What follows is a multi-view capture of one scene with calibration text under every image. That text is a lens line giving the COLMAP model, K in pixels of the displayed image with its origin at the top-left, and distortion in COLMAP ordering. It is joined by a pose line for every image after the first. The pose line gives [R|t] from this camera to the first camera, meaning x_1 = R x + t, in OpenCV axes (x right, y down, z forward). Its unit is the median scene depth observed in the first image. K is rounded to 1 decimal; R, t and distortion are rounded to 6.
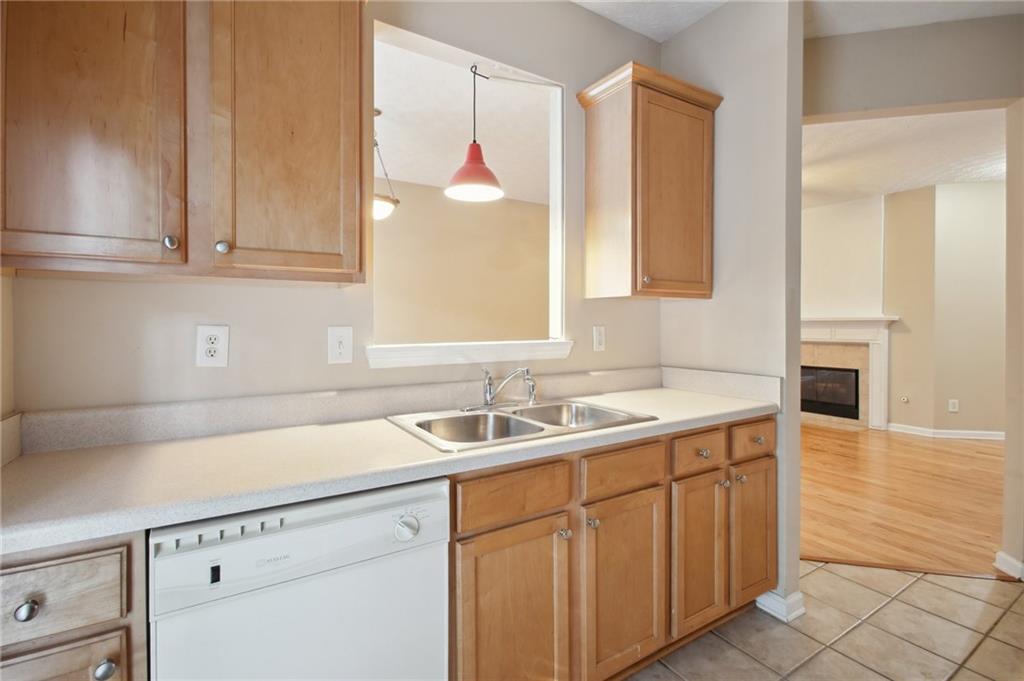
lens RADIAL K [[466.4, 0, 489.9], [0, 466.4, 321.6], [0, 0, 1]] dist [0.002130, 0.002063]
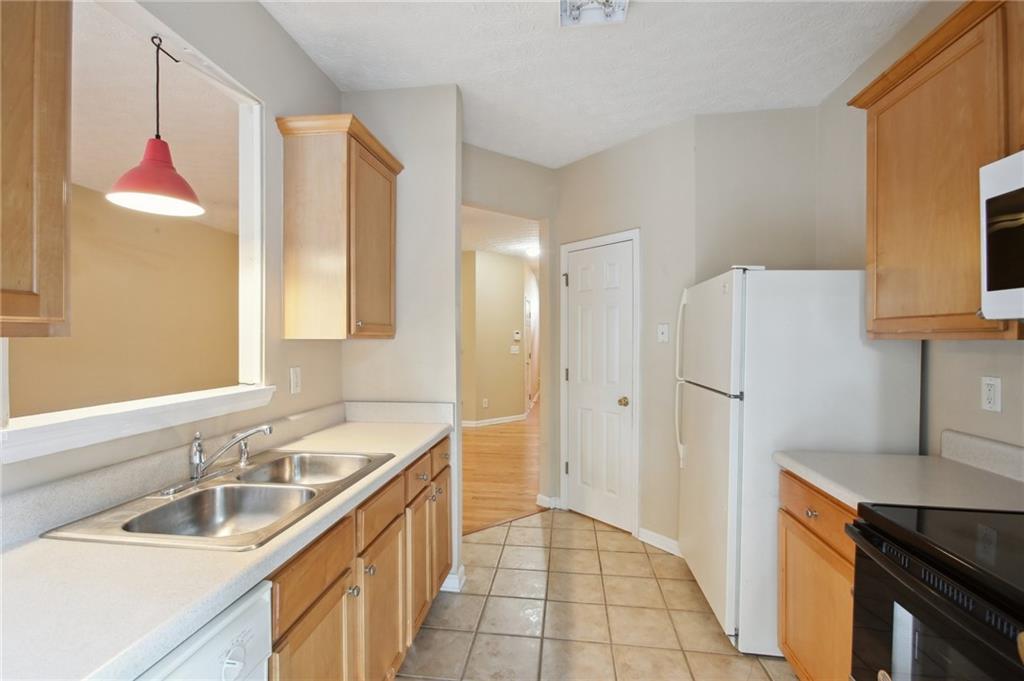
lens RADIAL K [[466.4, 0, 495.5], [0, 466.4, 339.2], [0, 0, 1]] dist [0.002130, 0.002063]
pose [[0.639333, -0.003442, 0.768922, -0.269424], [0.004026, 0.999991, 0.001129, -0.053447], [-0.768920, 0.002374, 0.639341, 0.087581]]
